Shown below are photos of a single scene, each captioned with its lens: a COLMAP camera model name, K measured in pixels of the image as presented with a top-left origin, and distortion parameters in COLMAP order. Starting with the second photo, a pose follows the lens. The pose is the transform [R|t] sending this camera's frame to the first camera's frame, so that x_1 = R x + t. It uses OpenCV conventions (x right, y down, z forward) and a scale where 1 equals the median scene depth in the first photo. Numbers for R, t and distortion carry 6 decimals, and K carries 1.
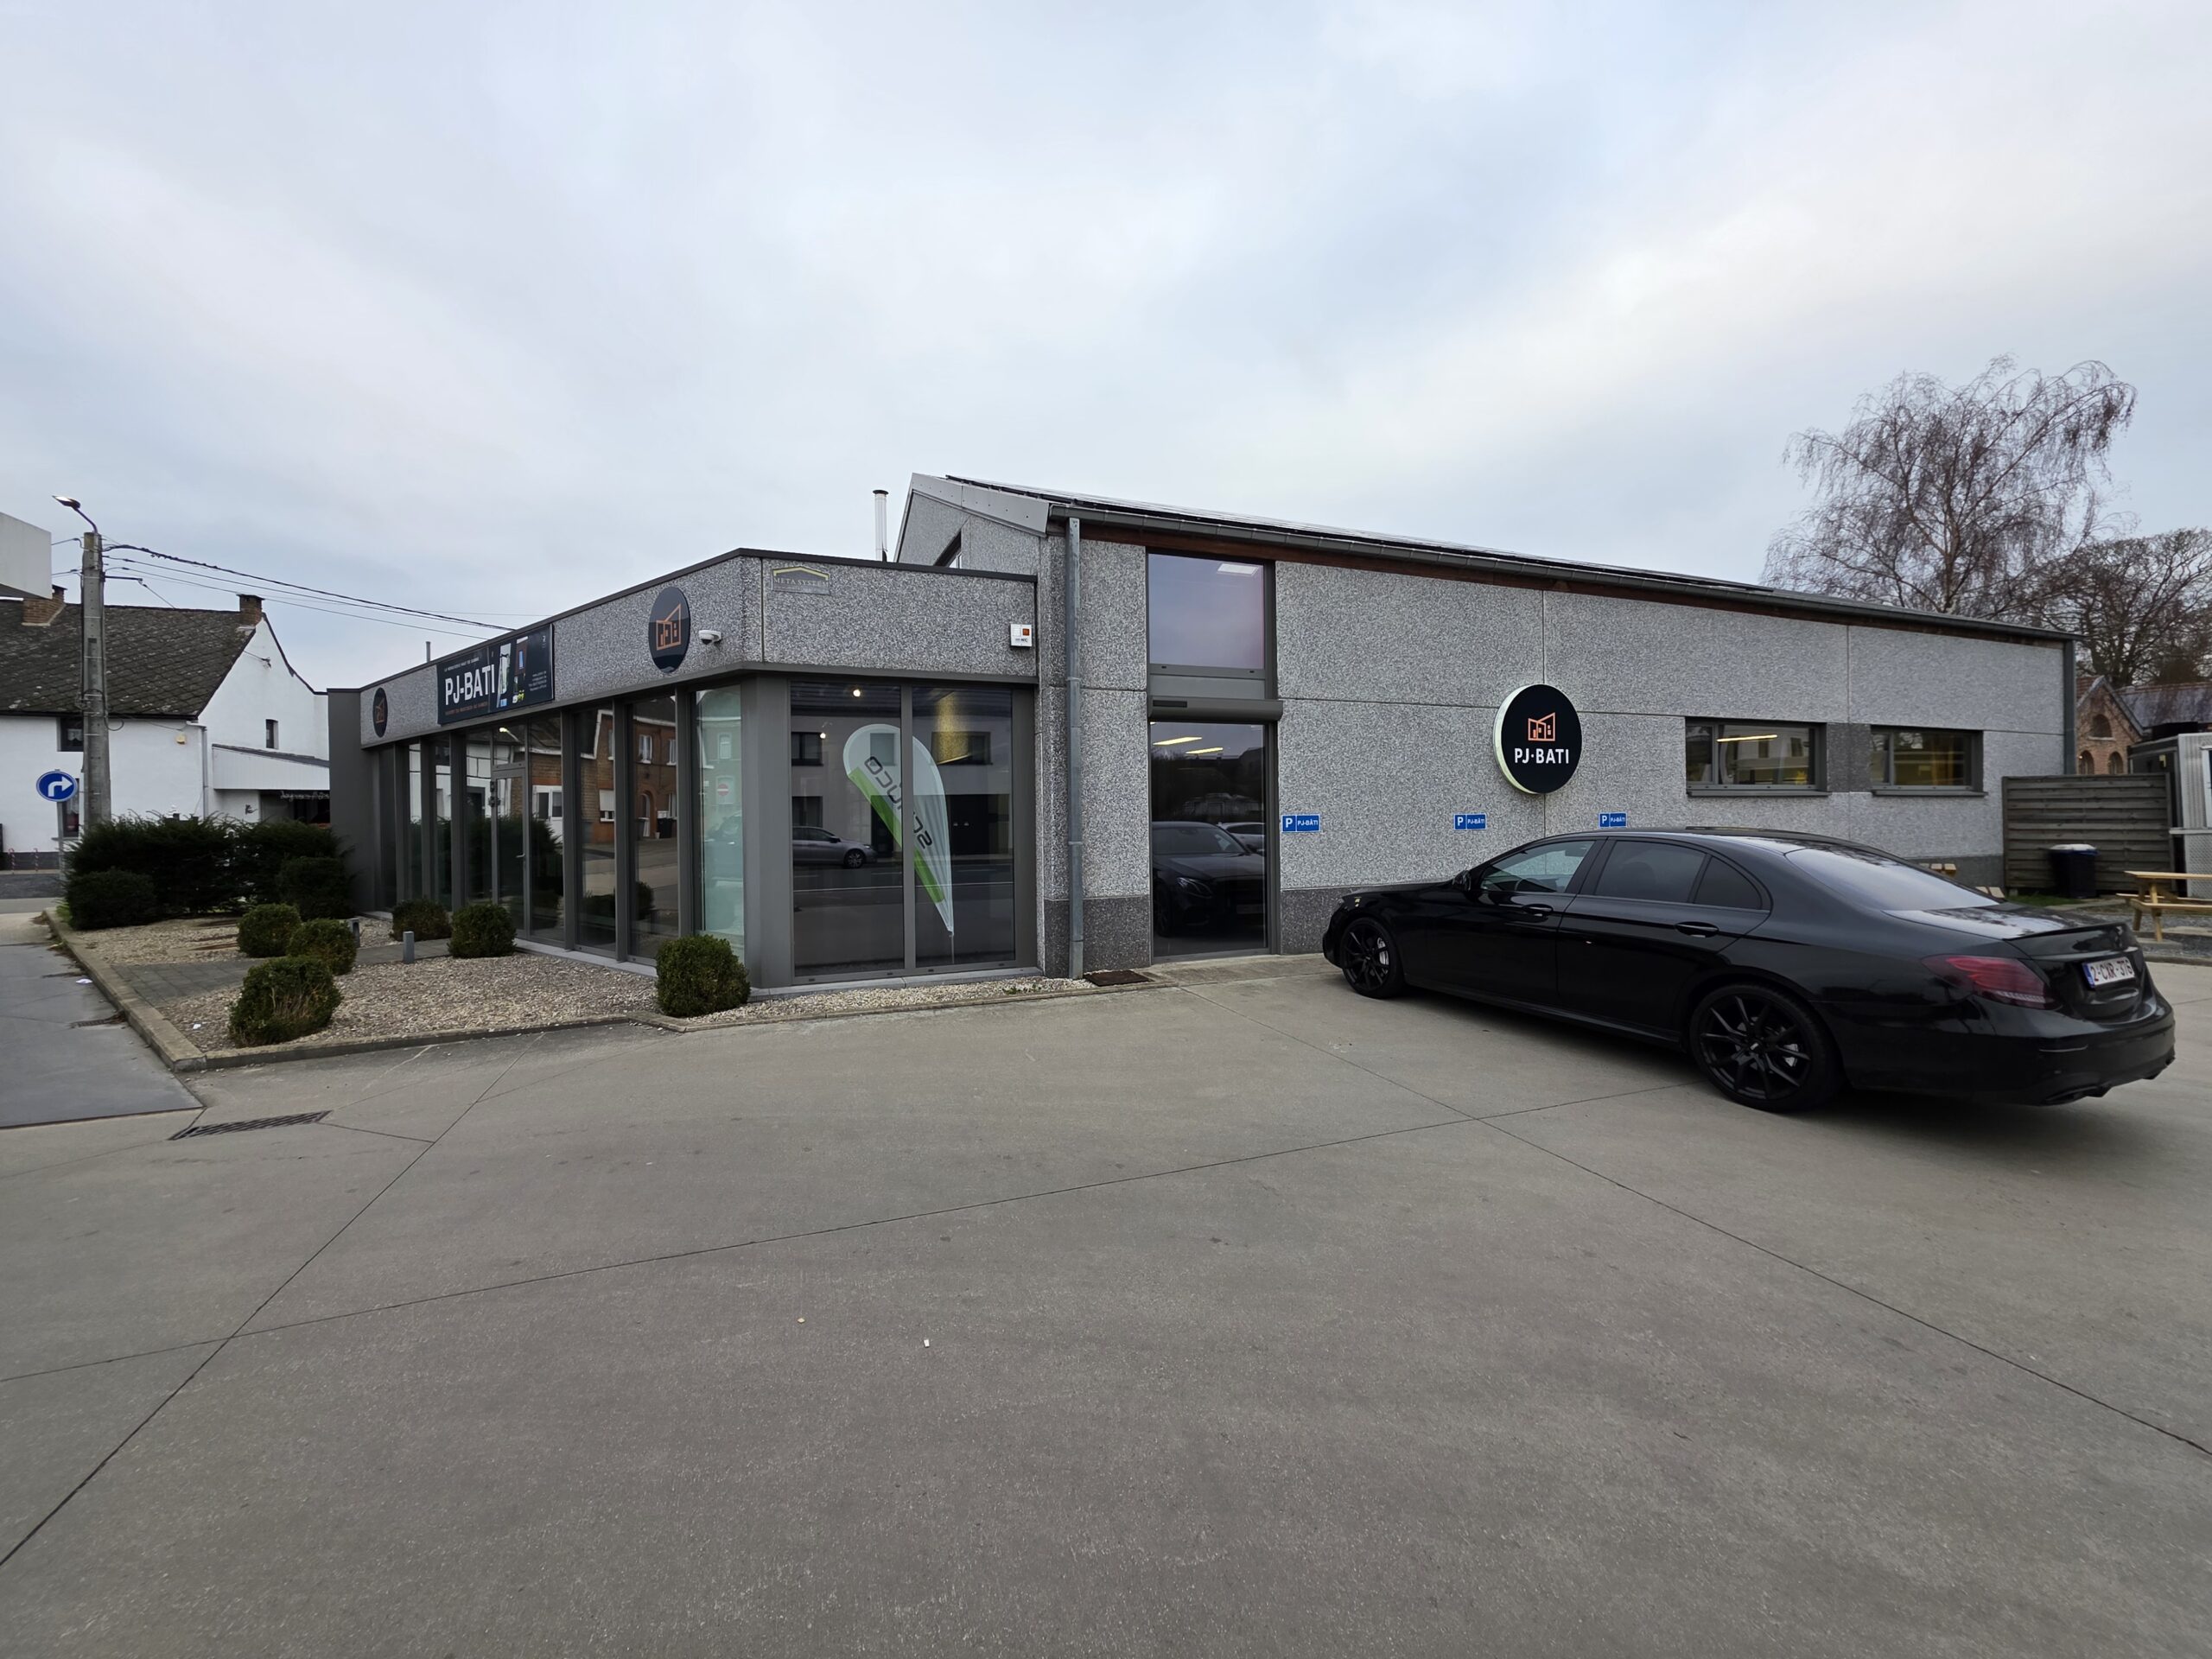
lens RADIAL K [[880.0, 0, 1101.0], [0, 880.0, 817.5], [0, 0, 1]] dist [0.003692, -0.000073]
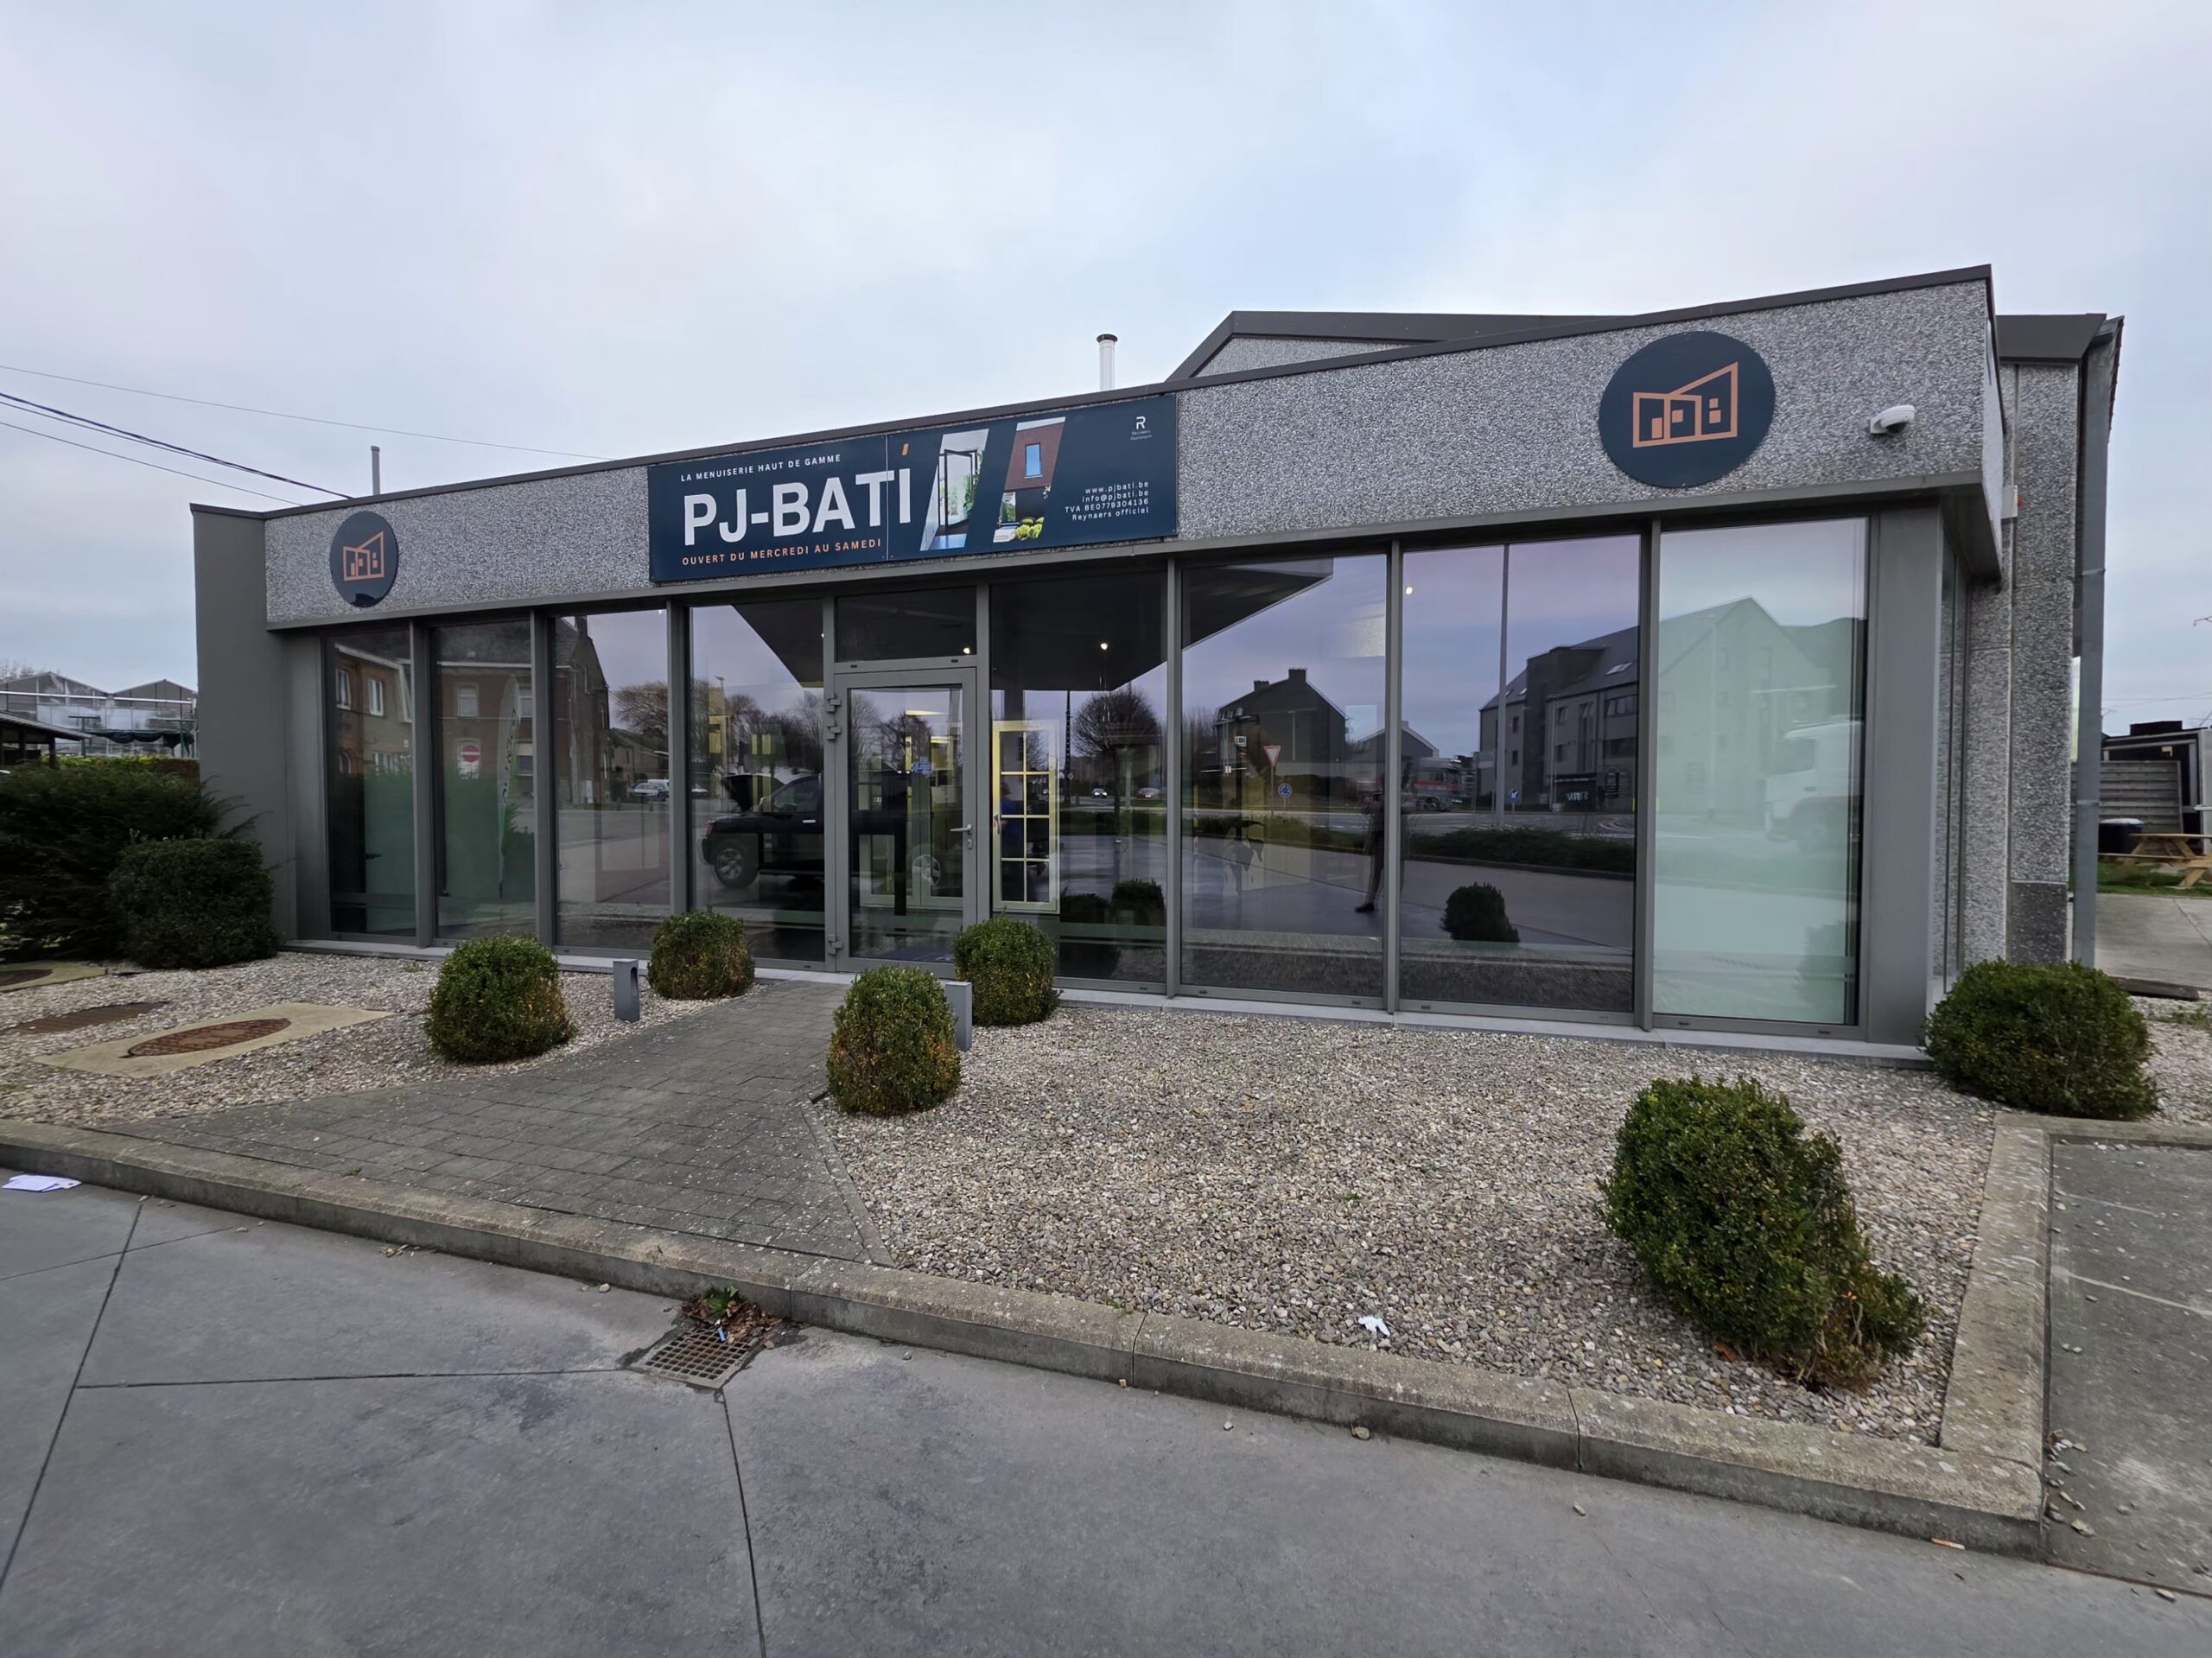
lens RADIAL K [[880.0, 0, 1101.0], [0, 880.0, 817.0], [0, 0, 1]] dist [0.003692, -0.000073]
pose [[0.935076, 0.002857, 0.354437, -0.827470], [-0.008555, 0.999858, 0.014512, 0.029763], [-0.354345, -0.016602, 0.934967, 0.494037]]
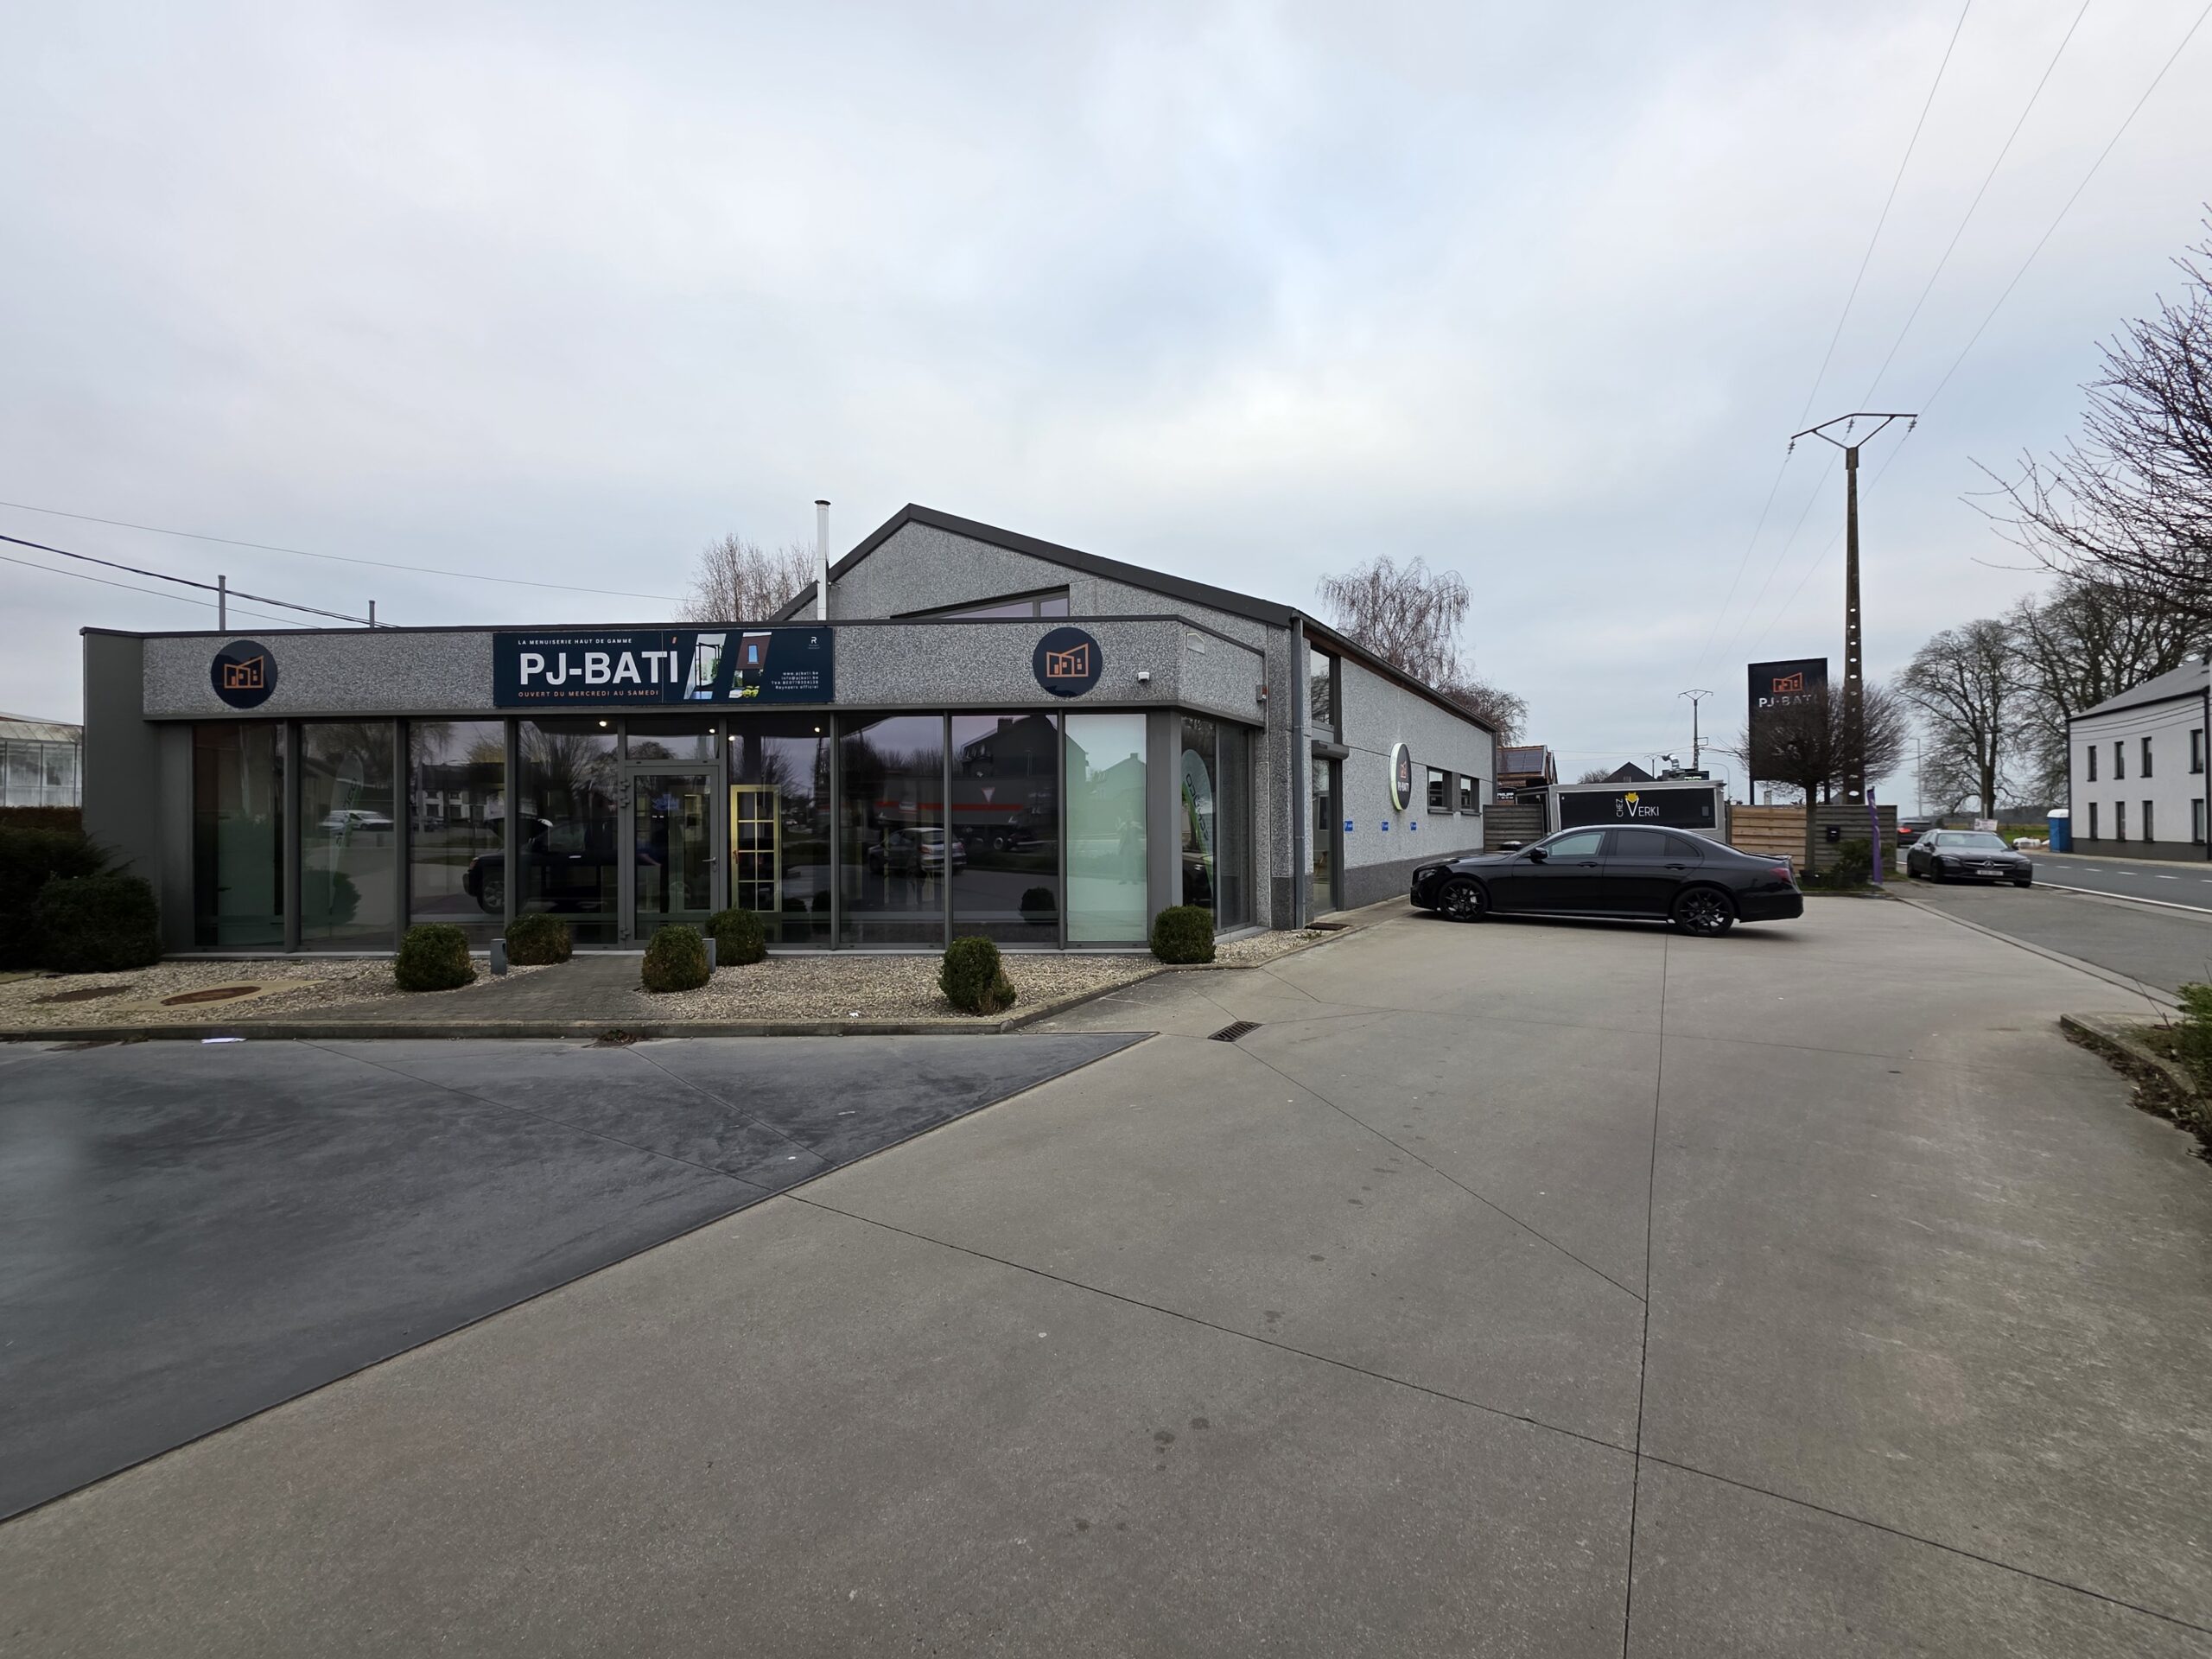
lens RADIAL K [[880.0, 0, 1101.0], [0, 880.0, 817.5], [0, 0, 1]] dist [0.003692, -0.000073]
pose [[0.809950, 0.010268, 0.586409, -0.933865], [0.001336, 0.999812, -0.019352, 0.018592], [-0.586497, 0.016457, 0.809784, 0.000954]]
